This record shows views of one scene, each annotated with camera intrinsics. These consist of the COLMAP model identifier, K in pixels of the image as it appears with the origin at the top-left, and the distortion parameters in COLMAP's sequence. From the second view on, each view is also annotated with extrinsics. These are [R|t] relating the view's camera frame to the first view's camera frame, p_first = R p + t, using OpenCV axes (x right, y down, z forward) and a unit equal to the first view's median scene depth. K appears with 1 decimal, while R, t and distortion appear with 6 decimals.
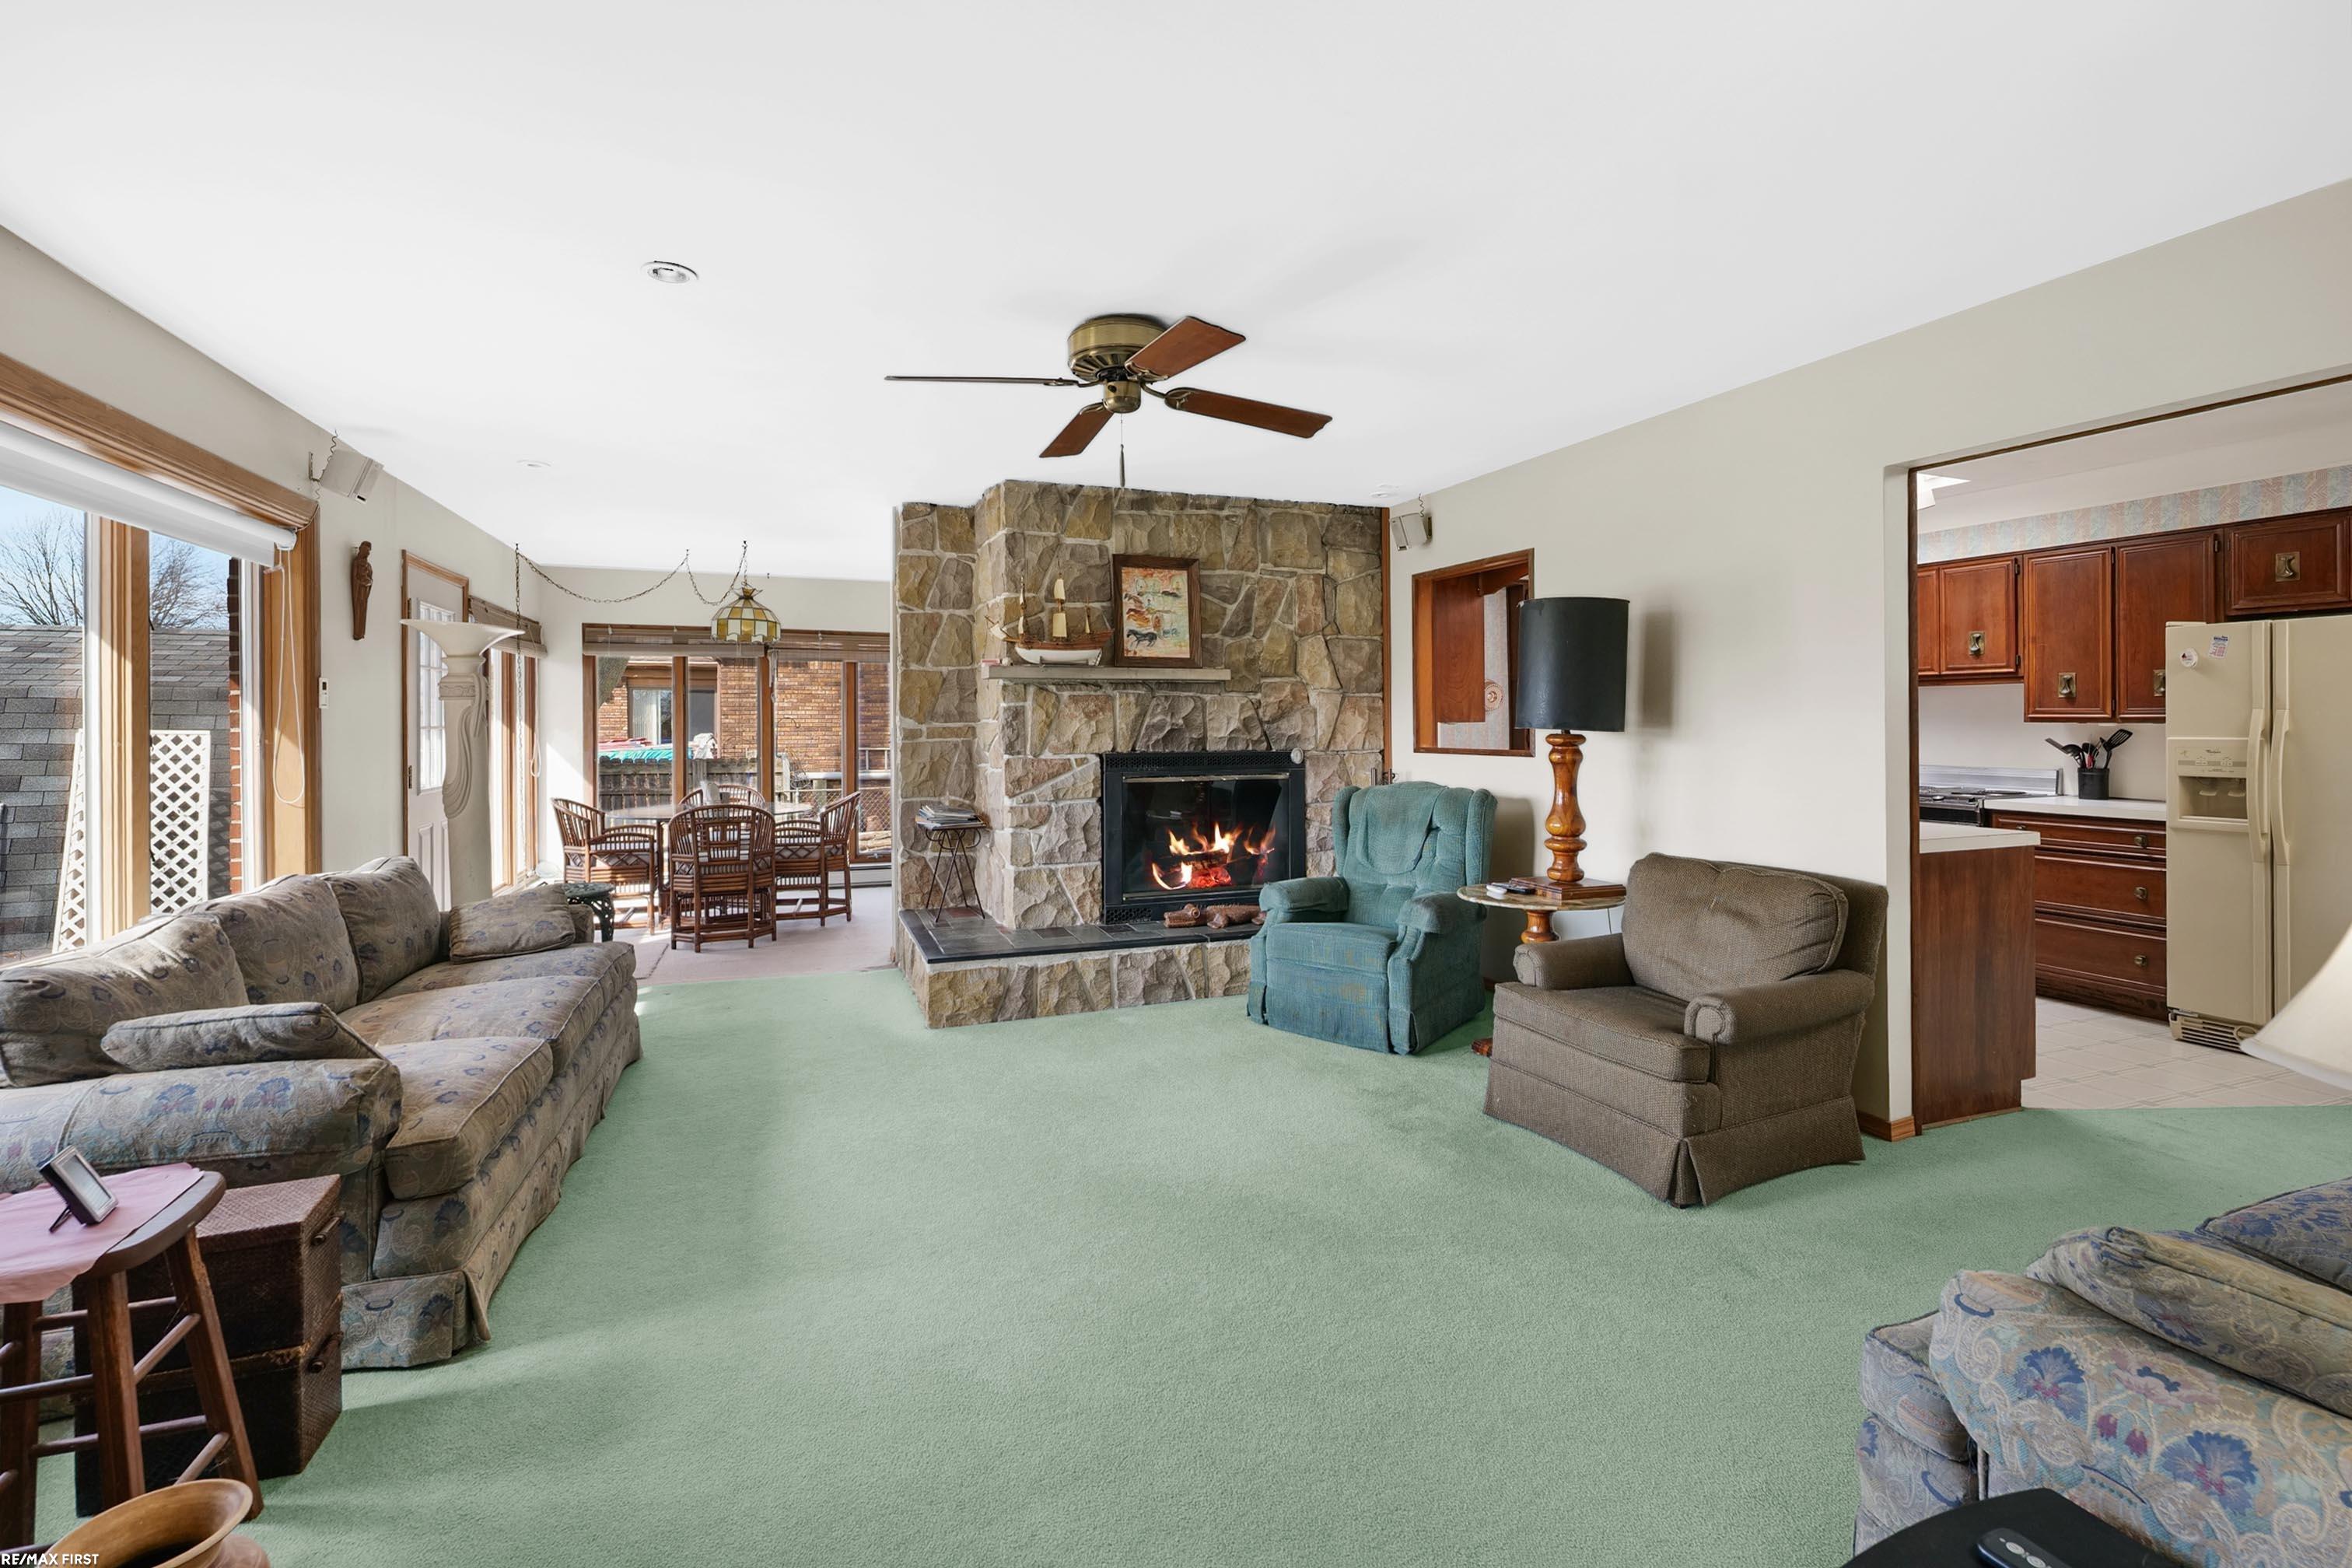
lens RADIAL K [[1028.5, 0, 1174.4], [0, 1028.5, 697.9], [0, 0, 1]] dist [-0.000853, -0.000061]
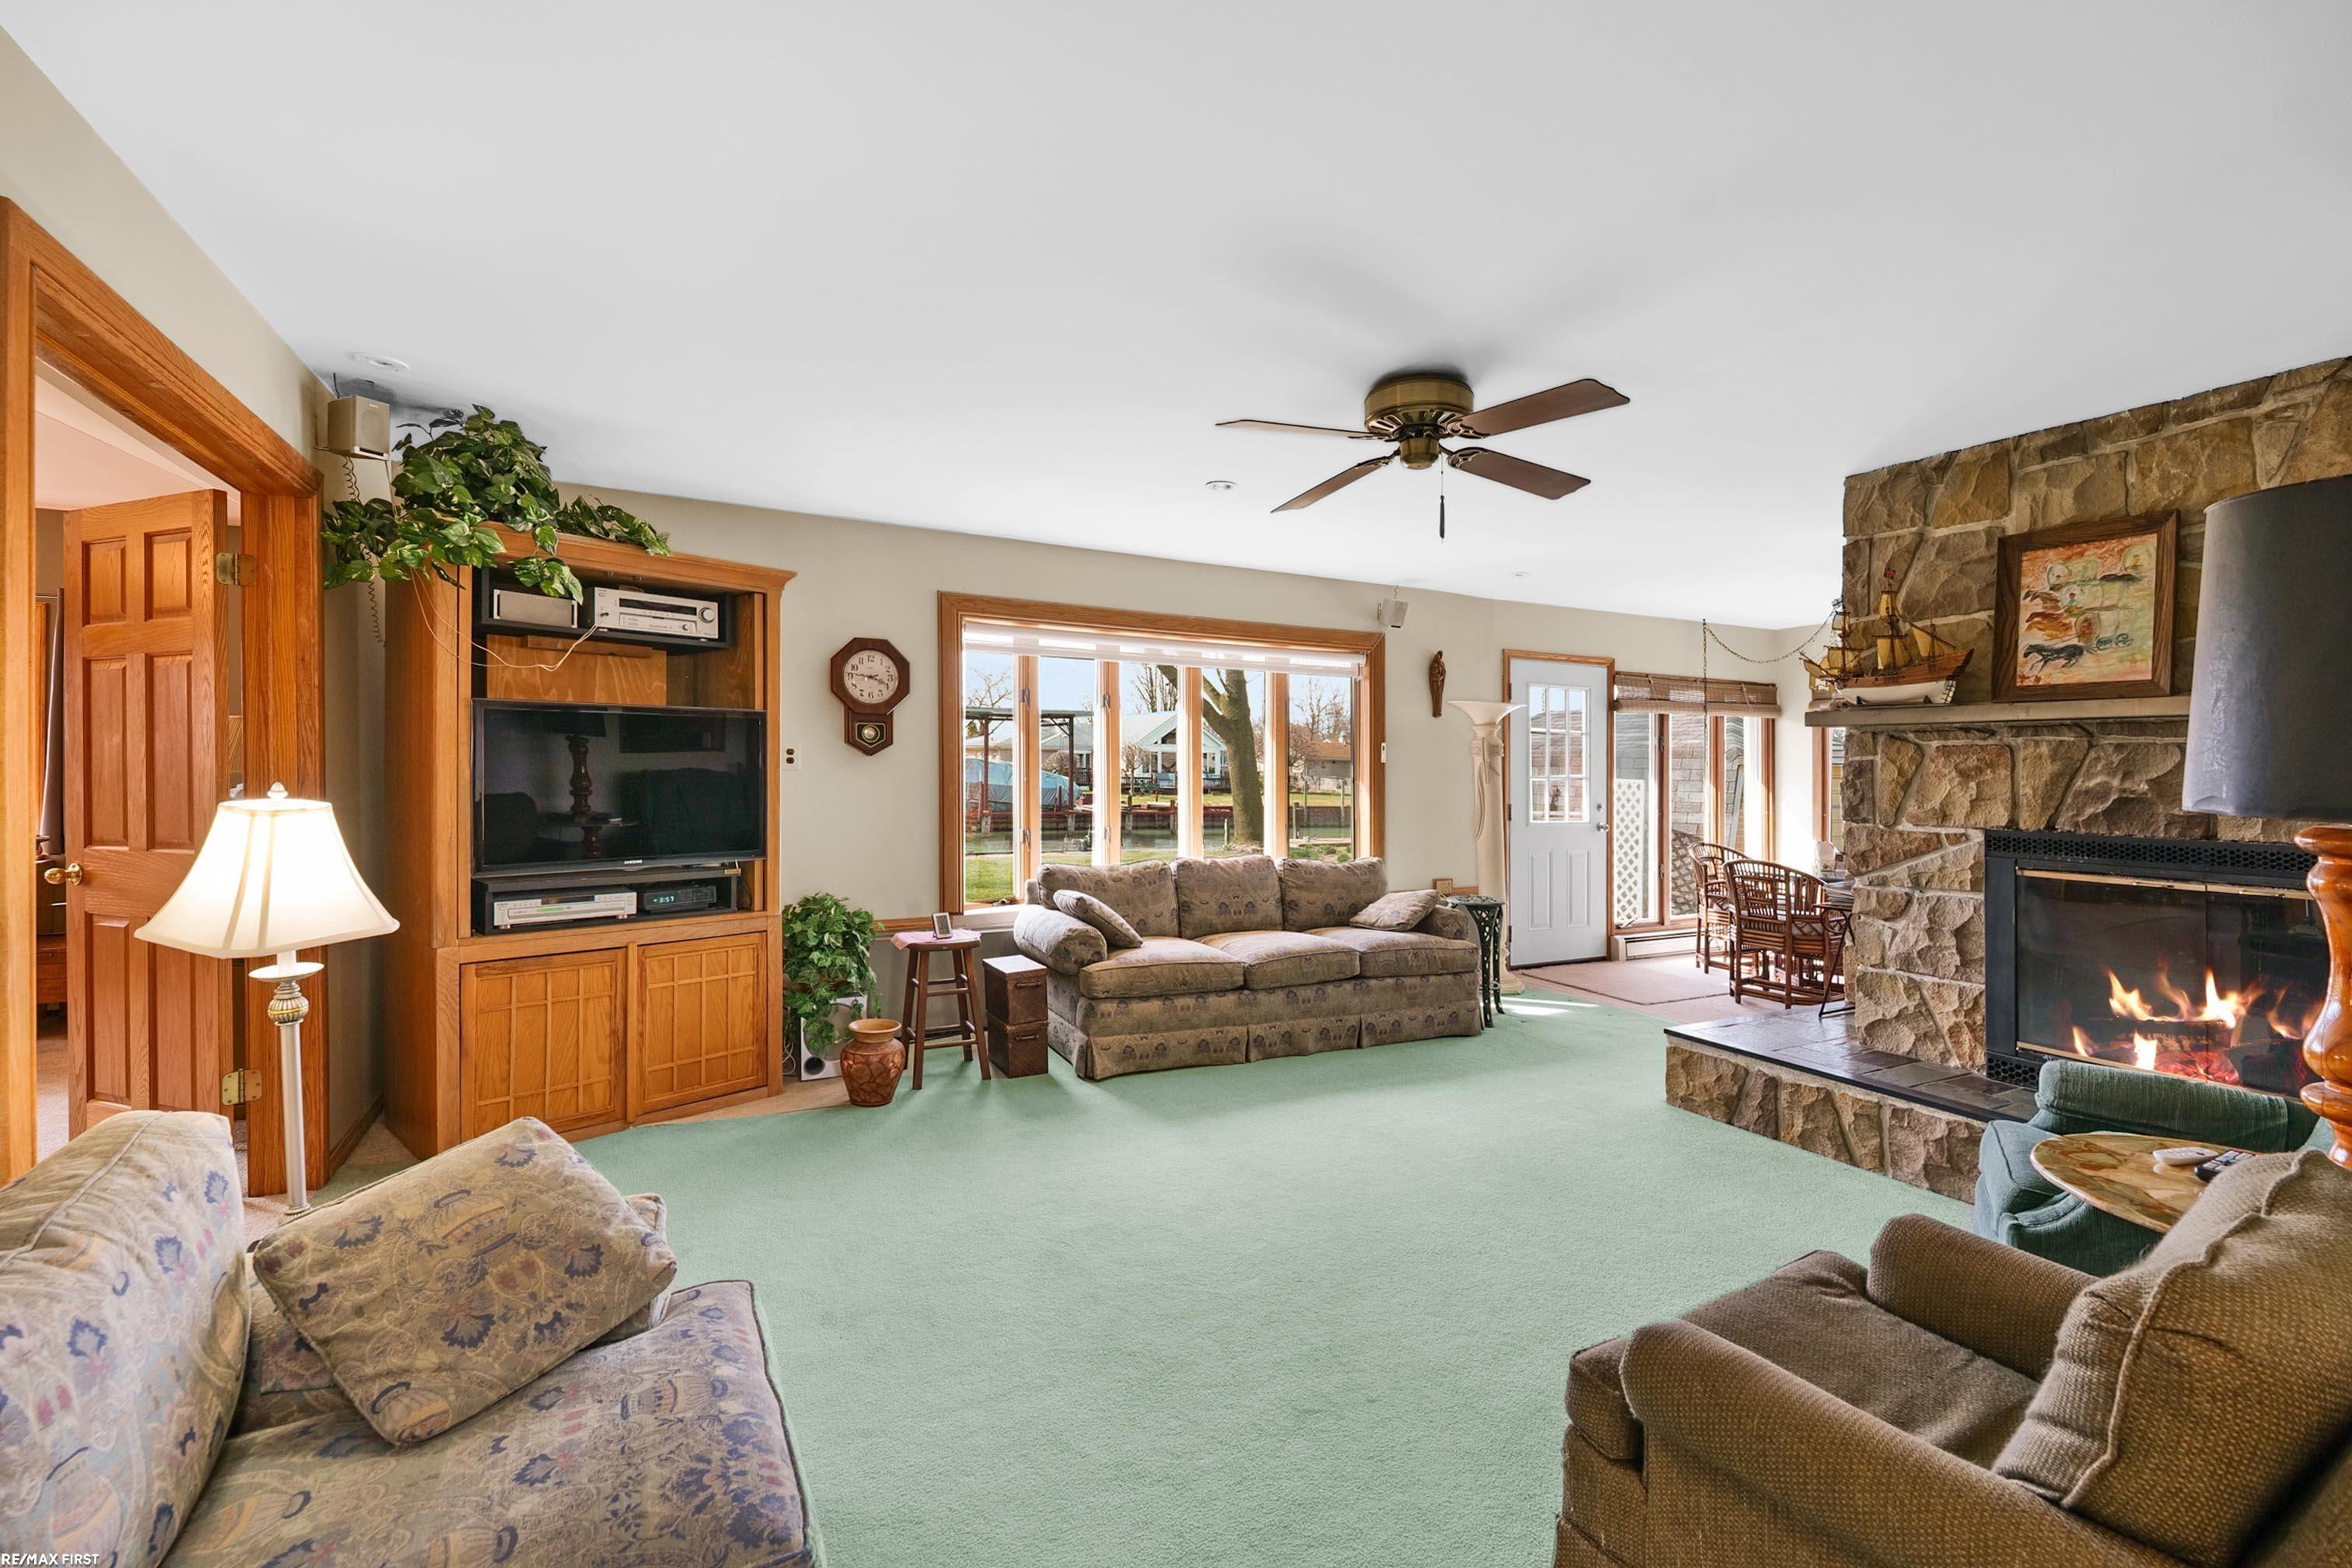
lens RADIAL K [[1030.0, 0, 1177.1], [0, 1030.0, 753.9], [0, 0, 1]] dist [0.000093, 0.000112]
pose [[0.121655, -0.007097, -0.992547, 0.551511], [0.007346, 0.999953, -0.006250, 0.003769], [0.992545, -0.006531, 0.121702, 0.376725]]
